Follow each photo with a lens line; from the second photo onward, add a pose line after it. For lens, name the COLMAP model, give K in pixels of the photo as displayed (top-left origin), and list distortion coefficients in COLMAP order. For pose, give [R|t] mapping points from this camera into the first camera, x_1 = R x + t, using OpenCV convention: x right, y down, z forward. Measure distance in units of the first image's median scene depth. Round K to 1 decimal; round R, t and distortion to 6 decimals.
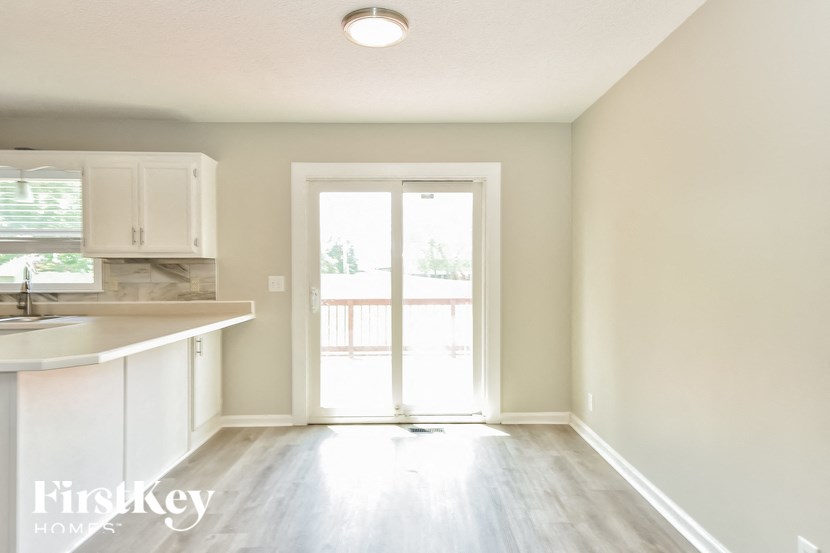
lens RADIAL K [[529.1, 0, 416.3], [0, 529.1, 268.9], [0, 0, 1]] dist [0.002632, 0.029249]
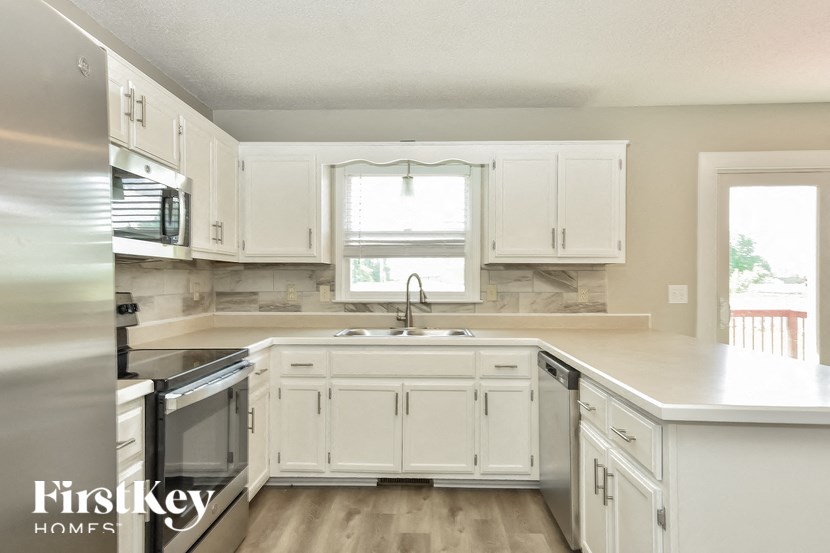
lens RADIAL K [[620.9, 0, 412.8], [0, 620.9, 282.6], [0, 0, 1]] dist [0.043869, 0.002962]
pose [[0.999149, 0.005531, -0.040876, -0.656229], [-0.005155, 0.999943, 0.009305, 0.001984], [0.040925, -0.009087, 0.999121, -0.029916]]
